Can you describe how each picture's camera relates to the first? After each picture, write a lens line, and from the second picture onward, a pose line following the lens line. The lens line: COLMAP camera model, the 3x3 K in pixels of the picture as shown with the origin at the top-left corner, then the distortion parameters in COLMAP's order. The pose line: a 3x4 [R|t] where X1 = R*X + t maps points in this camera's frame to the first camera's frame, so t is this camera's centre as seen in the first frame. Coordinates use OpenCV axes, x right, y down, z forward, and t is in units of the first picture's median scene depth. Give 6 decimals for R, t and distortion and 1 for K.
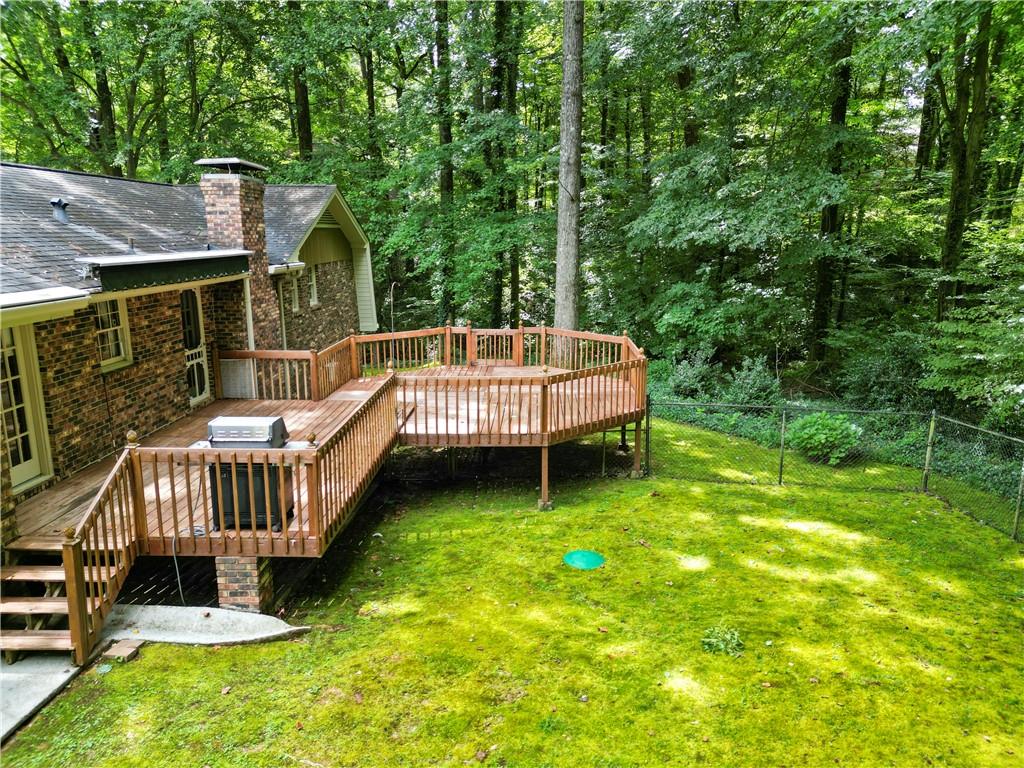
lens RADIAL K [[718.0, 0, 510.3], [0, 718.0, 382.2], [0, 0, 1]] dist [0.096706, -0.103847]
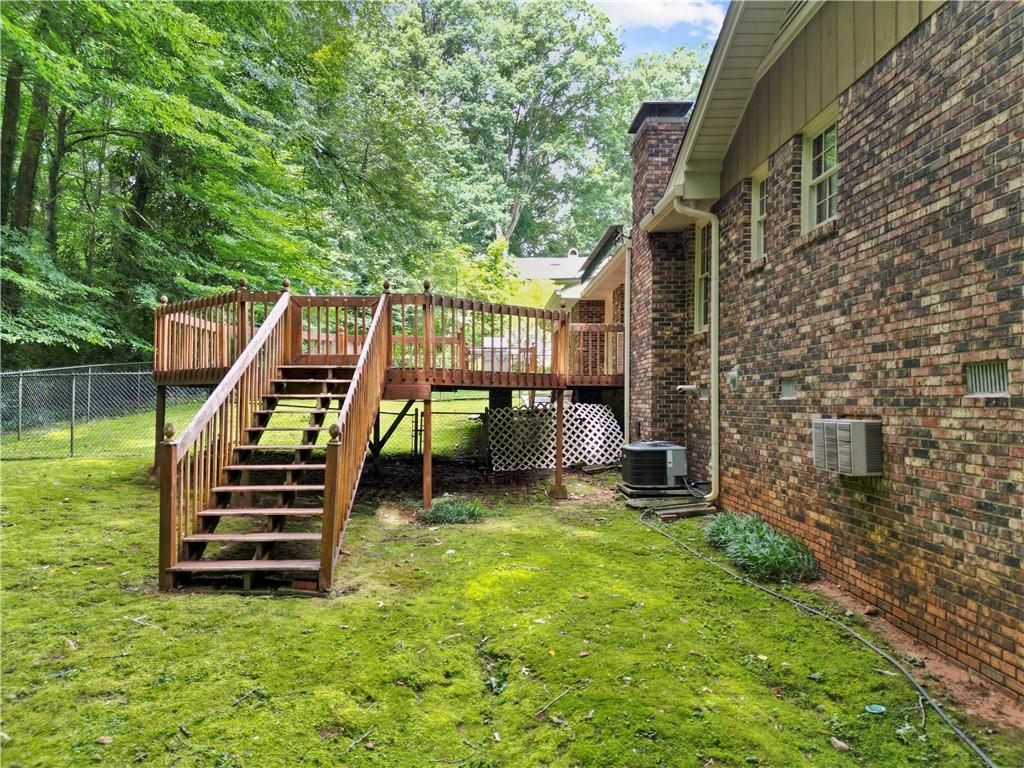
lens RADIAL K [[718.0, 0, 510.3], [0, 718.0, 382.2], [0, 0, 1]] dist [0.096706, -0.103847]
pose [[-0.998578, -0.002114, -0.053262, -0.178956], [-0.011647, 0.983722, 0.179317, -0.159527], [0.052016, 0.179682, -0.982349, 2.248049]]
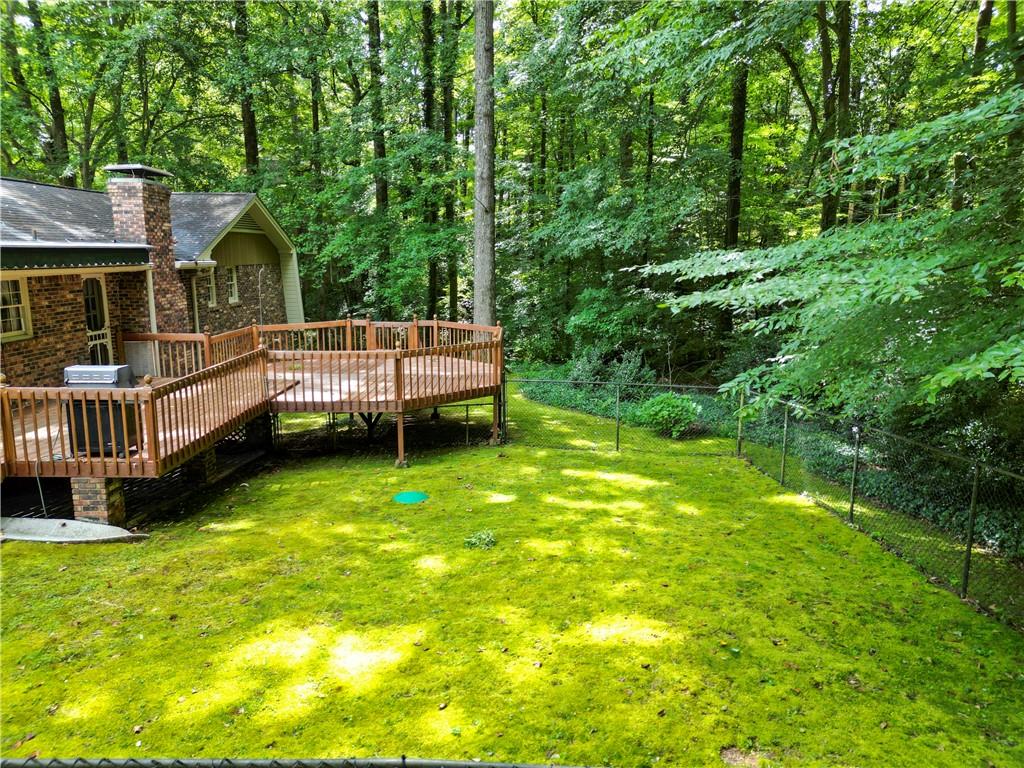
lens RADIAL K [[718.0, 0, 510.3], [0, 718.0, 382.2], [0, 0, 1]] dist [0.096706, -0.103847]
pose [[0.999711, 0.000284, 0.024043, 0.195951], [0.000371, 0.999629, -0.027221, 0.071593], [-0.024041, 0.027222, 0.999340, -0.165009]]
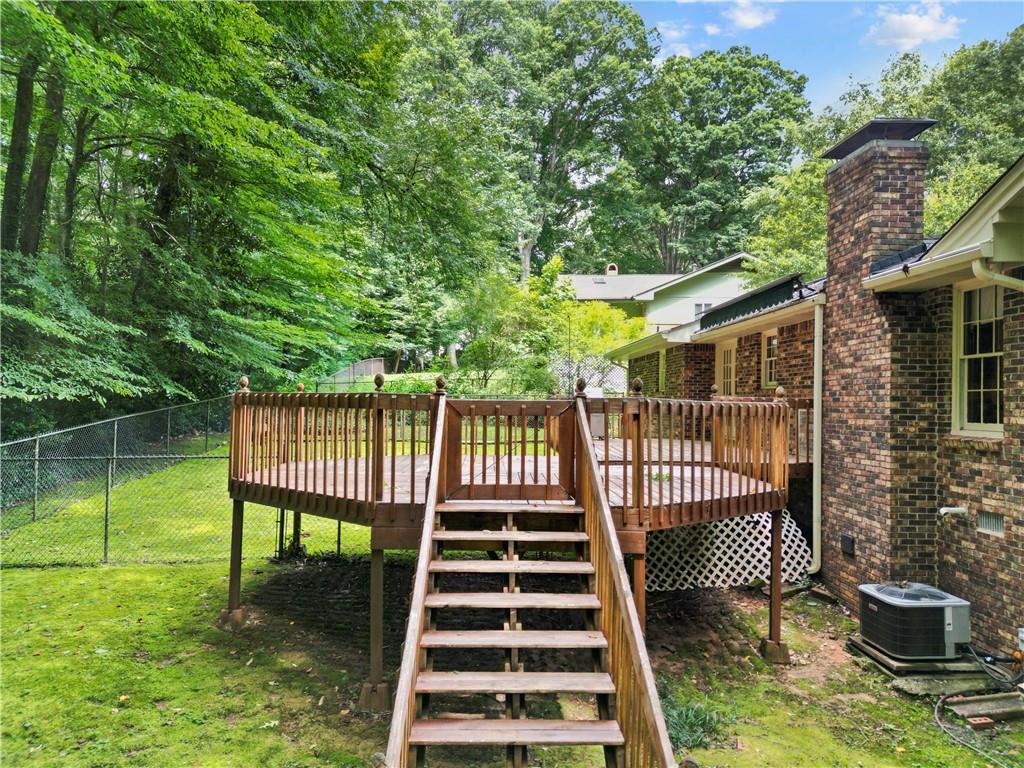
lens RADIAL K [[718.0, 0, 510.3], [0, 718.0, 382.2], [0, 0, 1]] dist [0.096706, -0.103847]
pose [[-0.998293, -0.015145, -0.056398, -0.003966], [-0.024893, 0.984005, 0.176394, -0.217263], [0.052825, 0.177497, -0.982703, 1.988142]]
